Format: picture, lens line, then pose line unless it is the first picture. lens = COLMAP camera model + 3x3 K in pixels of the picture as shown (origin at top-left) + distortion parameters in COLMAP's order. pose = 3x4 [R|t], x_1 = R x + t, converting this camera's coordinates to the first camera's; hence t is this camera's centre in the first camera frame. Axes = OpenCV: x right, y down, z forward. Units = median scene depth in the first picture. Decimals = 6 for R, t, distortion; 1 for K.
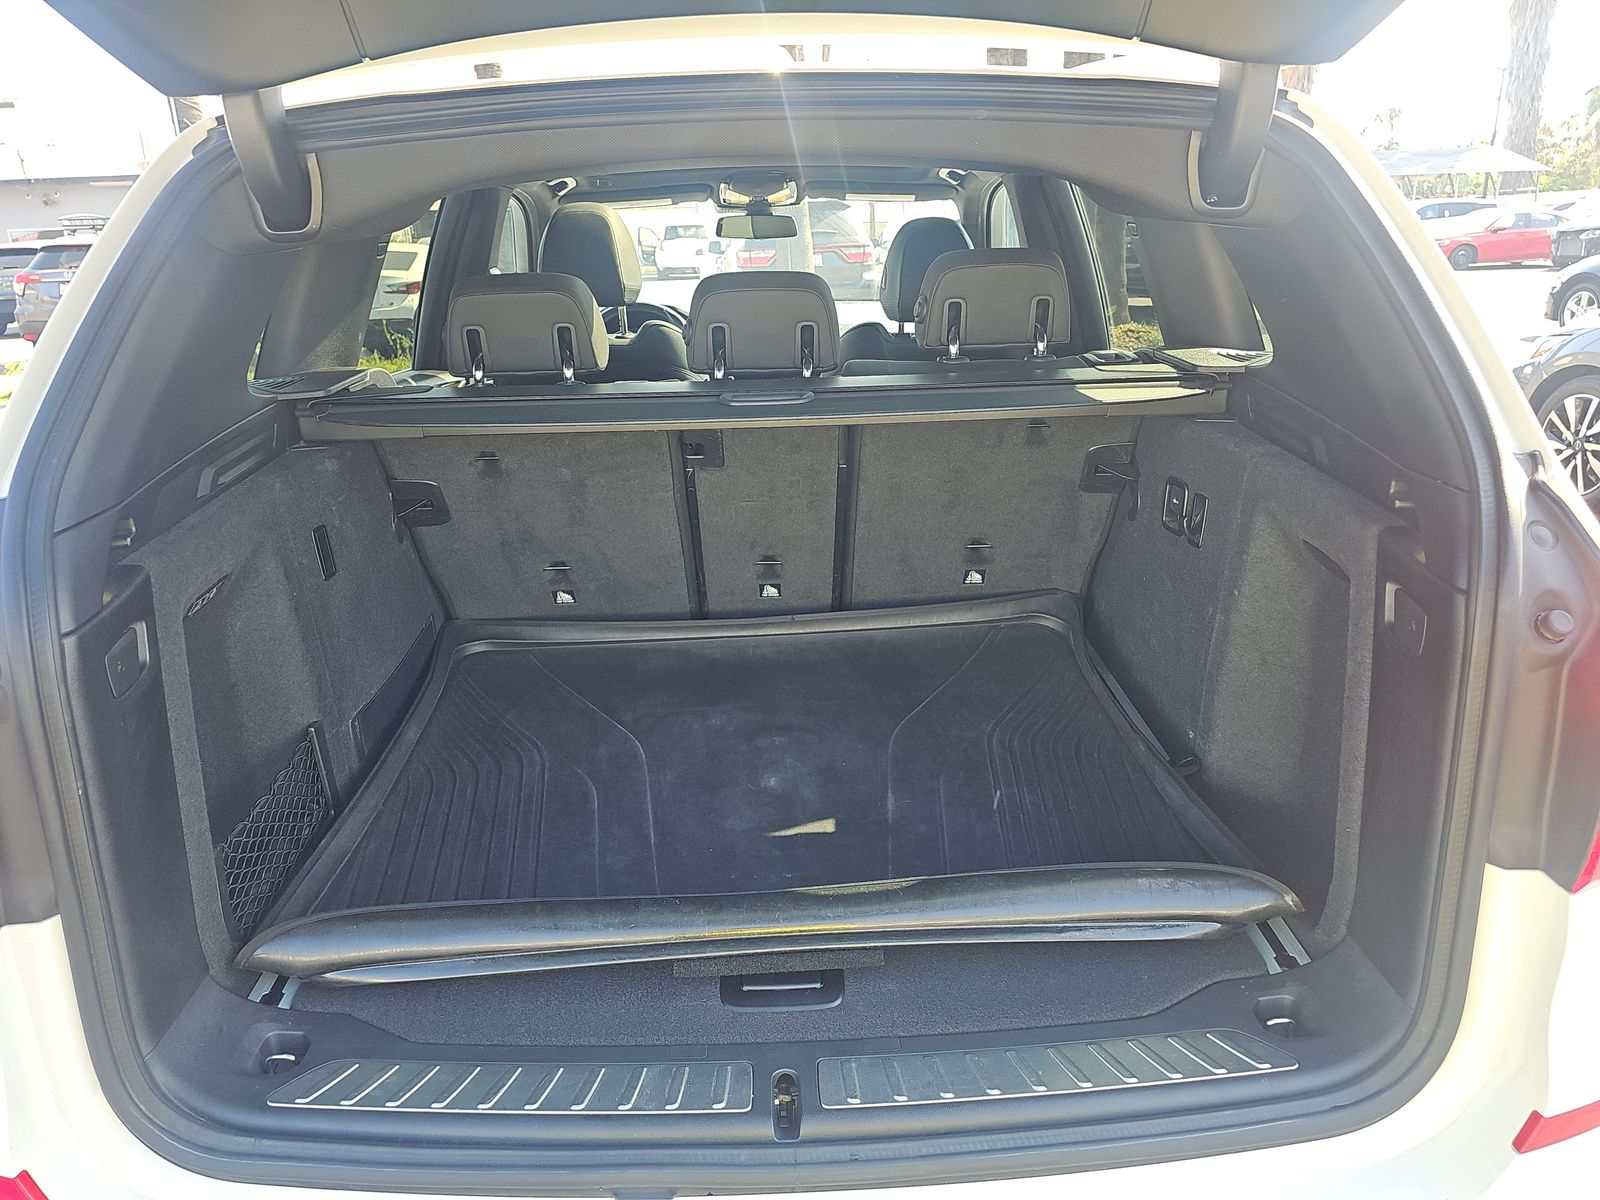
lens RADIAL K [[1062.6, 0, 799.1], [0, 1062.6, 602.5], [0, 0, 1]] dist [0.025074, -0.035990]
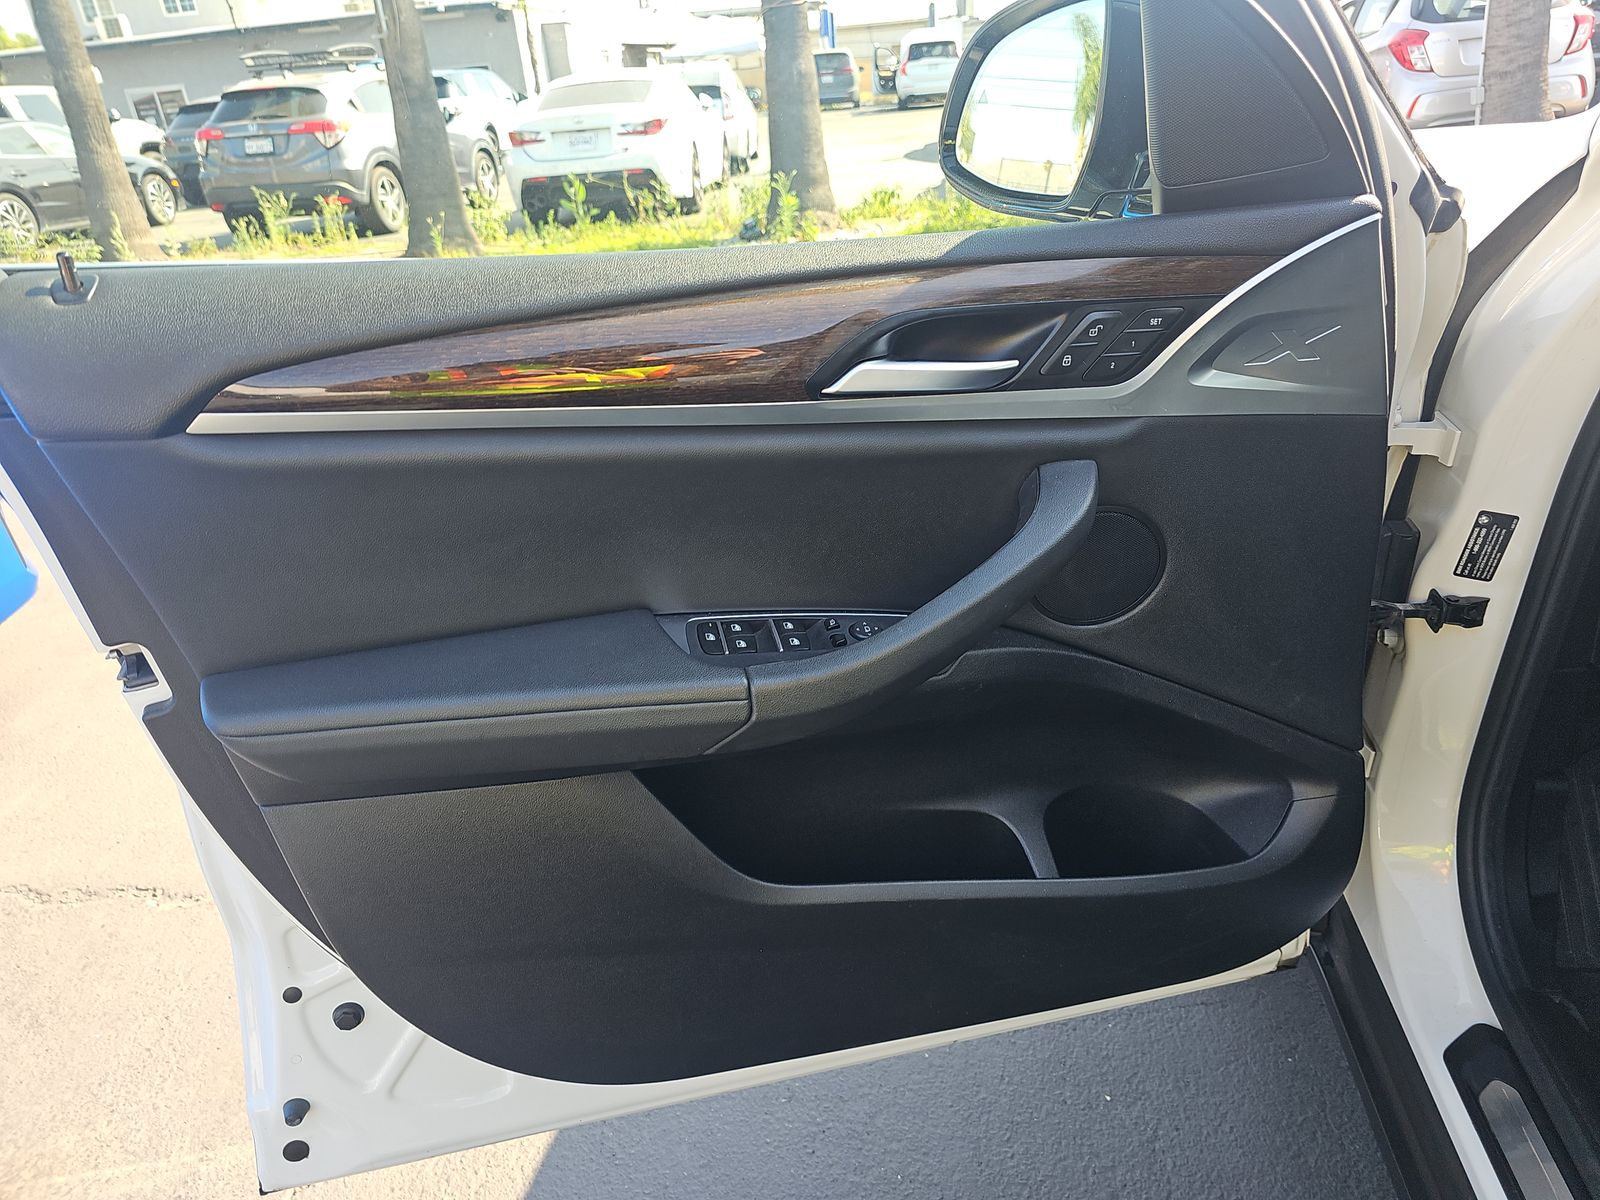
lens RADIAL K [[1062.6, 0, 794.7], [0, 1062.6, 592.4], [0, 0, 1]] dist [0.025074, -0.035990]
pose [[0.983098, 0.033600, -0.179972, -0.053239], [-0.010585, 0.991802, 0.127344, -0.028333], [0.182775, -0.123287, 0.975394, 0.106375]]
